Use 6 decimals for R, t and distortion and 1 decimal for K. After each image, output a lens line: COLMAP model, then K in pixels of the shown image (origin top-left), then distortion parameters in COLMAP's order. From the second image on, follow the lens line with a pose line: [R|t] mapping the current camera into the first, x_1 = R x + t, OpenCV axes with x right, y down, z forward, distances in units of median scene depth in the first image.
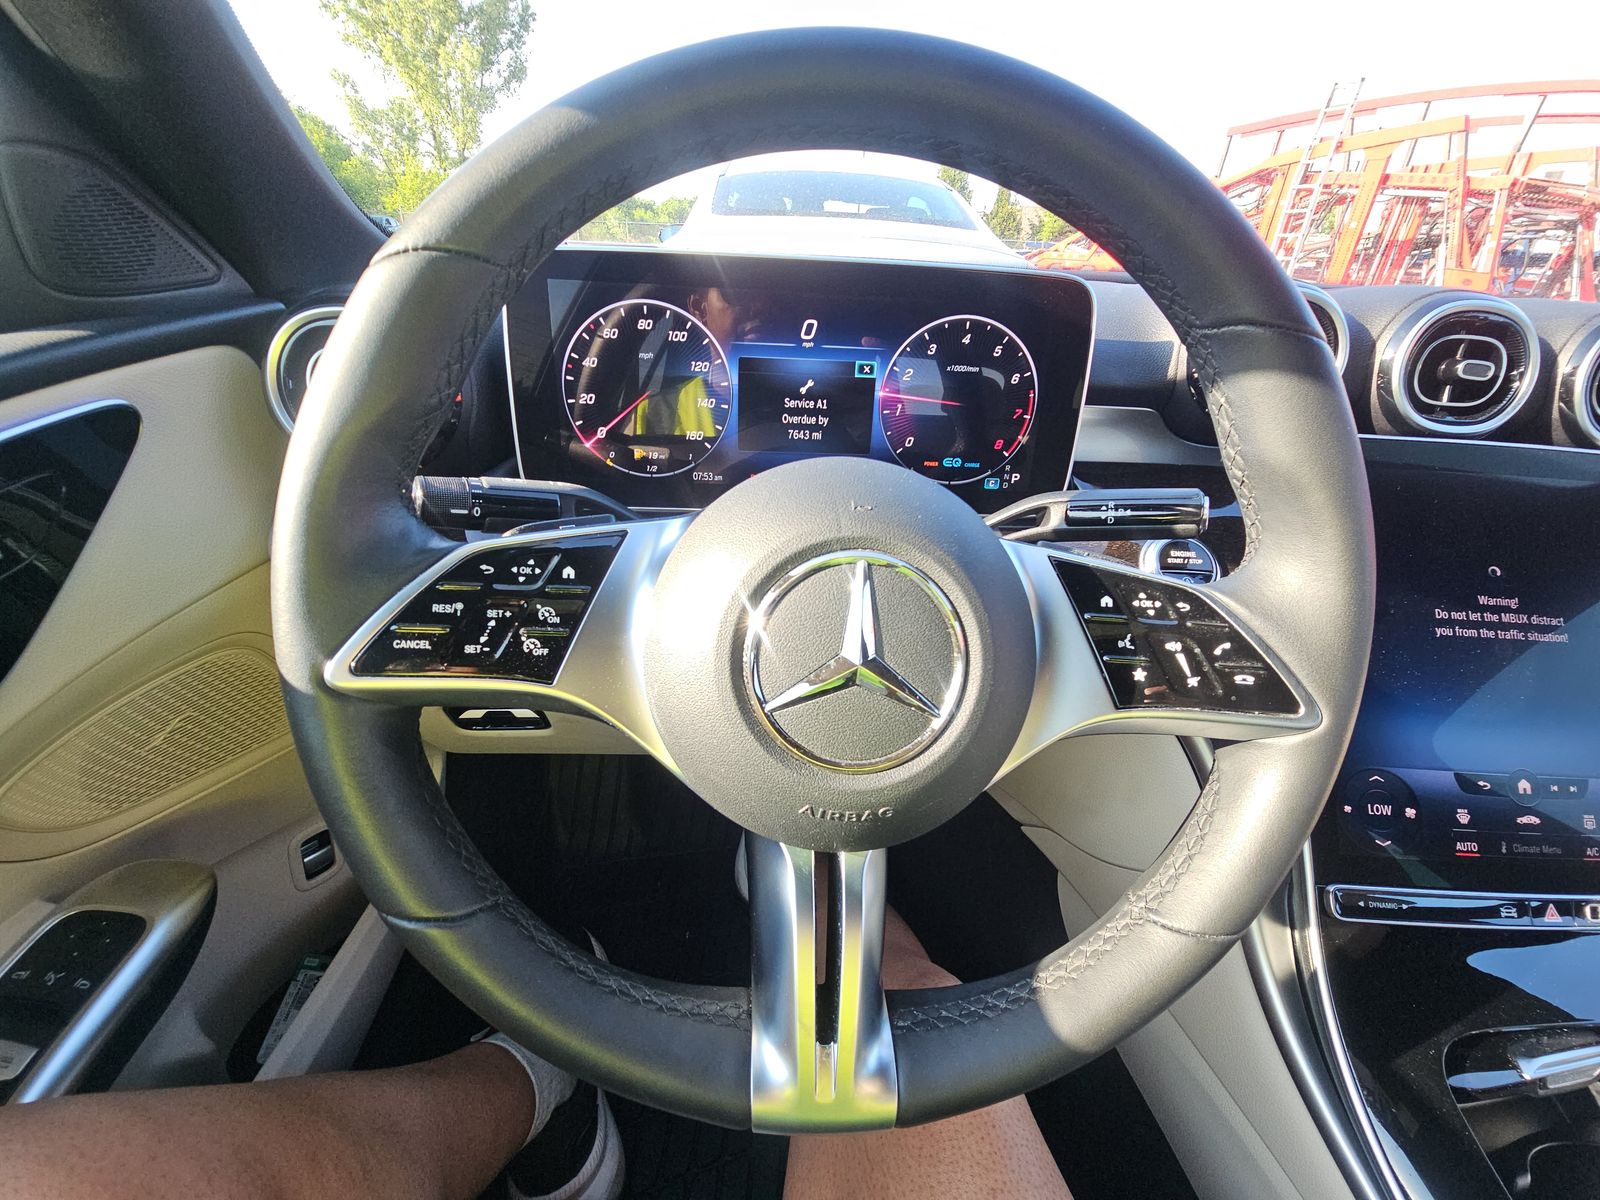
lens RADIAL K [[661.3, 0, 800.0], [0, 661.3, 600.0], [0, 0, 1]] dist [0.021502, -0.016198]
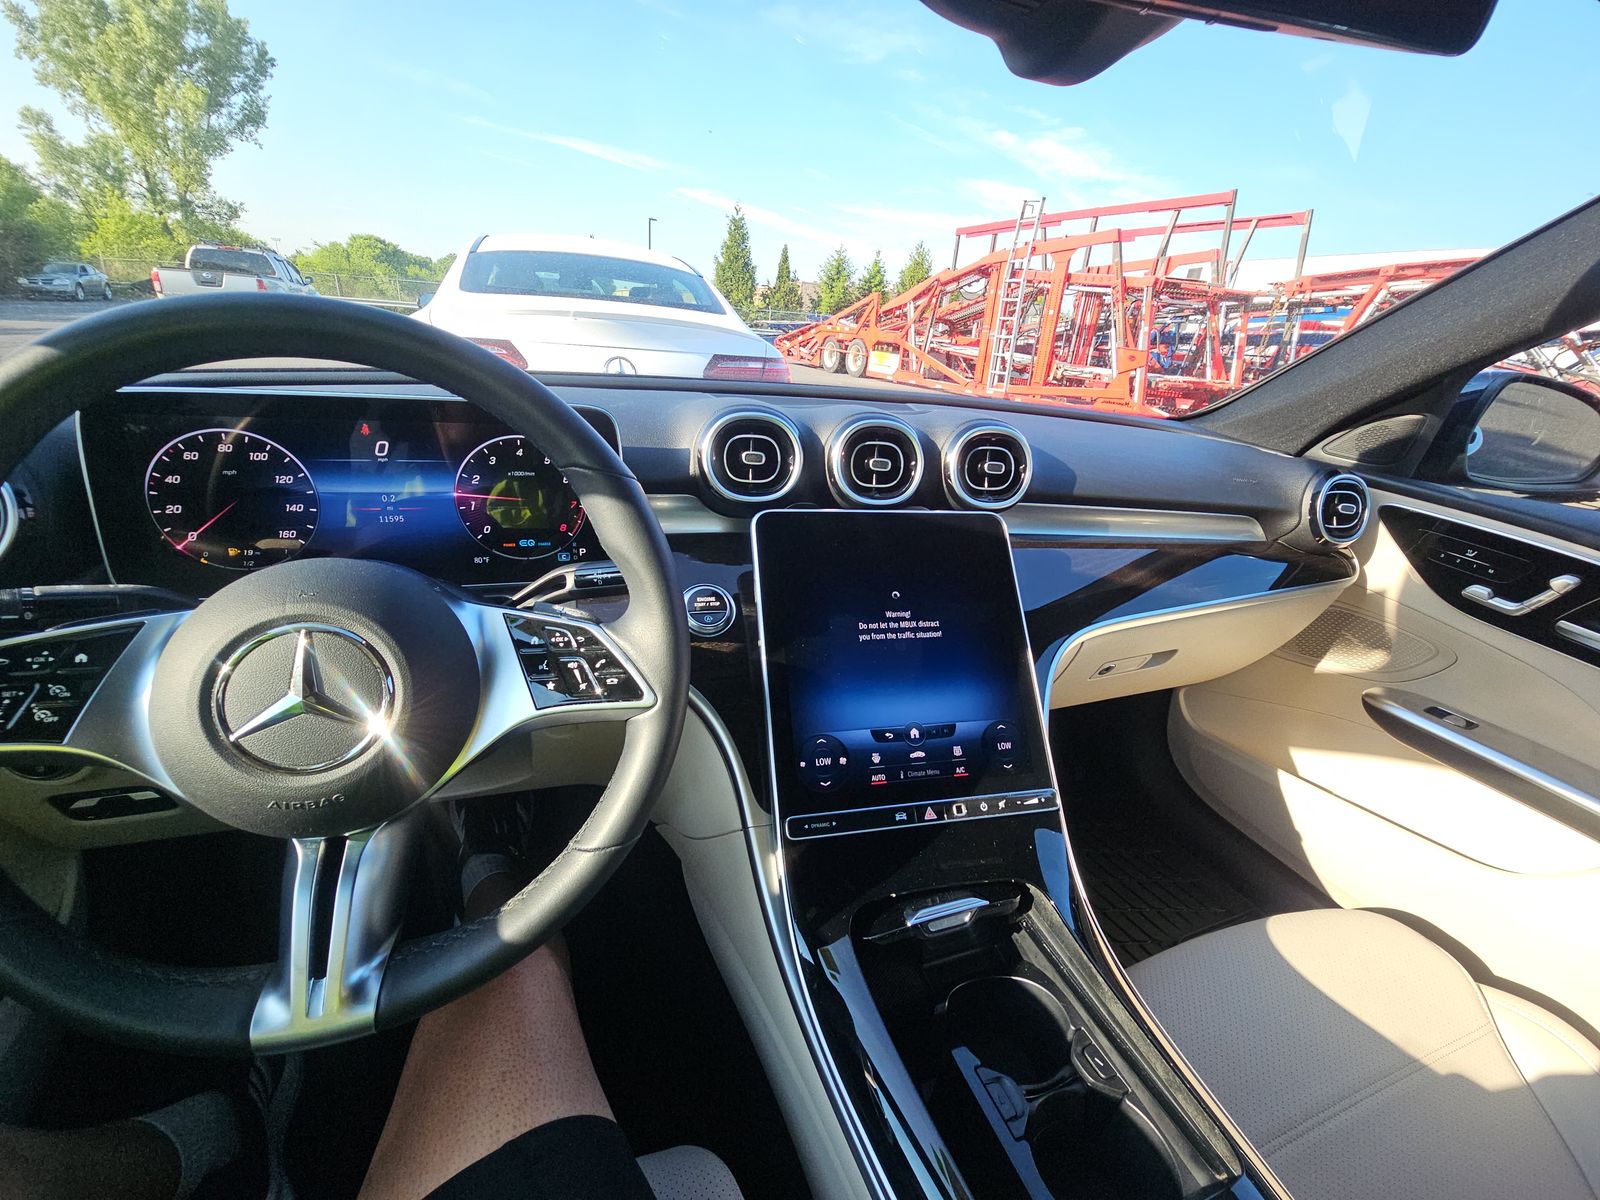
lens RADIAL K [[661.3, 0, 800.0], [0, 661.3, 600.0], [0, 0, 1]] dist [0.021502, -0.016198]
pose [[0.961182, -0.080780, 0.263826, 0.436018], [0.102261, 0.992382, -0.068706, 0.051276], [-0.256266, 0.093018, 0.962120, -0.414257]]
